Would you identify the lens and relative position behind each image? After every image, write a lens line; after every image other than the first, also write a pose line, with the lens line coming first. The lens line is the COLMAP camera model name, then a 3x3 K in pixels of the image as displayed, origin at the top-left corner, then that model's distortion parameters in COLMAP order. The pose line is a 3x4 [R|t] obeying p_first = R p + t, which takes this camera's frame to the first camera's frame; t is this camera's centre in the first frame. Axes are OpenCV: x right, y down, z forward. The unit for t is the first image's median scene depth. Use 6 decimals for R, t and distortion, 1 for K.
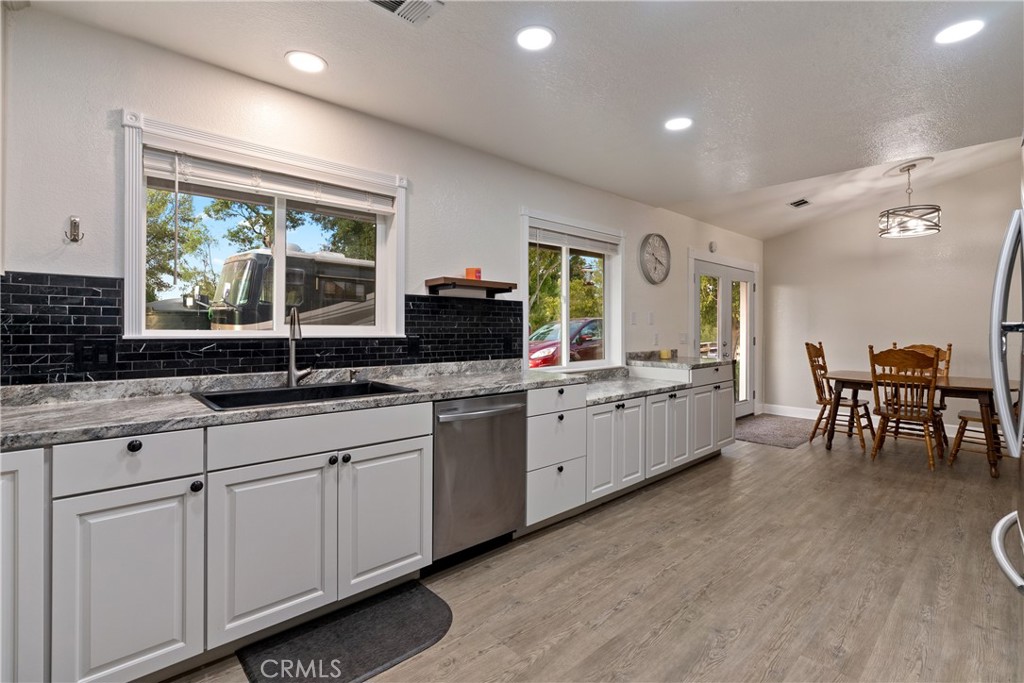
lens RADIAL K [[476.4, 0, 515.2], [0, 476.4, 325.6], [0, 0, 1]] dist [-0.001279, 0.000470]
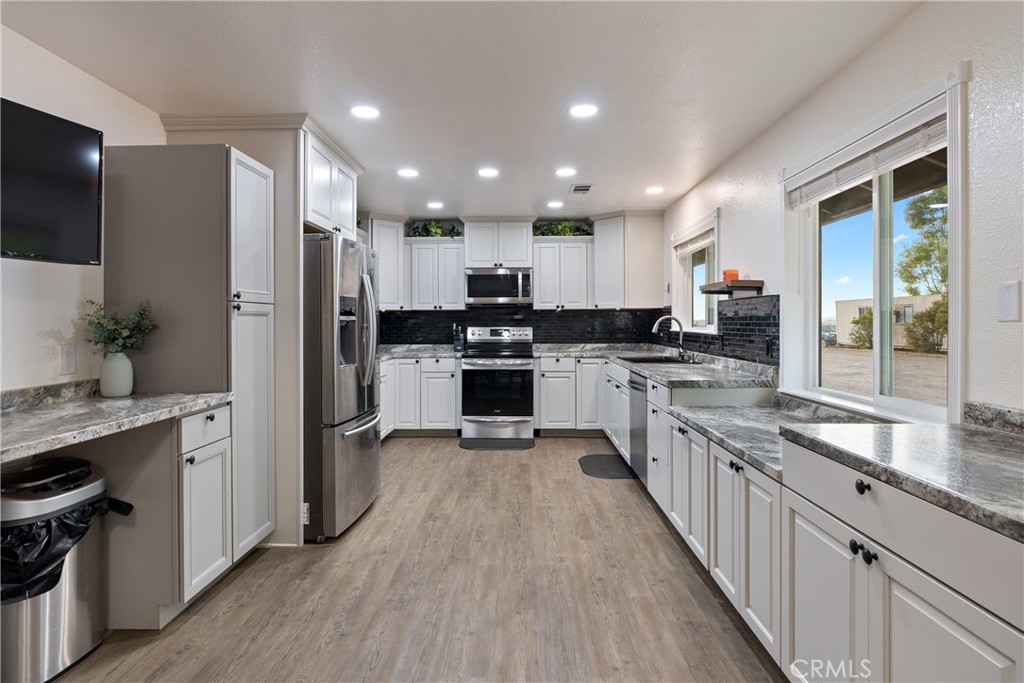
lens RADIAL K [[541.1, 0, 512.1], [0, 541.1, 326.4], [0, 0, 1]] dist [0.000105, 0.000053]
pose [[-0.700076, 0.002534, -0.714064, 0.872356], [0.002787, 0.999996, 0.000817, -0.000571], [0.714063, -0.001418, -0.700080, 1.194113]]
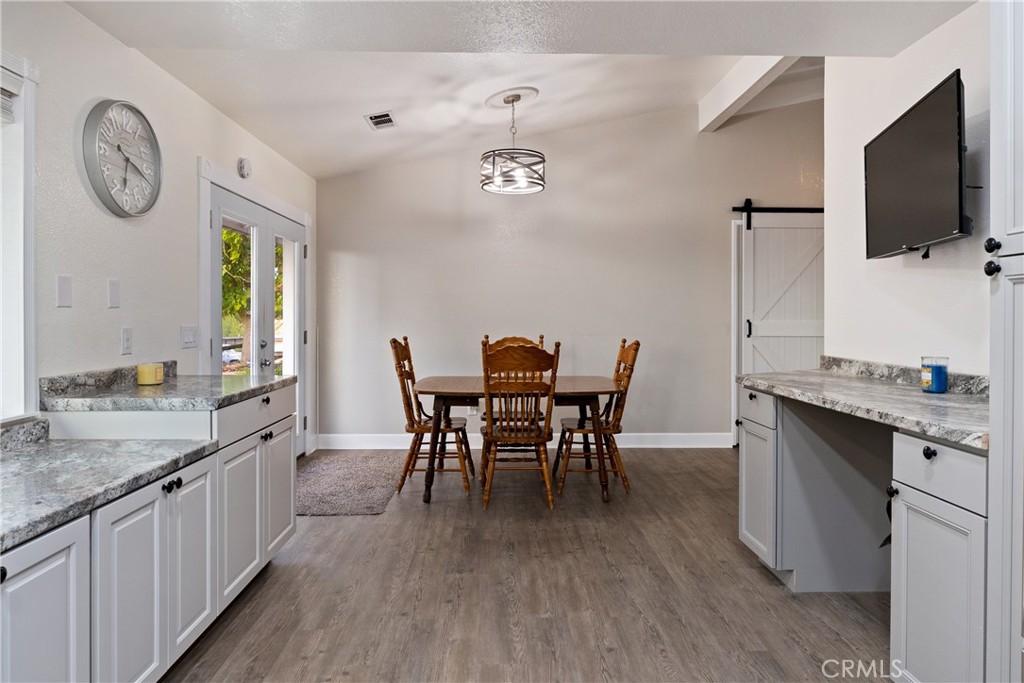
lens RADIAL K [[616.9, 0, 513.5], [0, 616.9, 316.5], [0, 0, 1]] dist [-0.001987, -0.000801]
pose [[0.663770, -0.002569, 0.747932, 0.130455], [-0.000501, 0.999992, 0.003879, 0.003723], [-0.747937, -0.002950, 0.663764, 0.432150]]
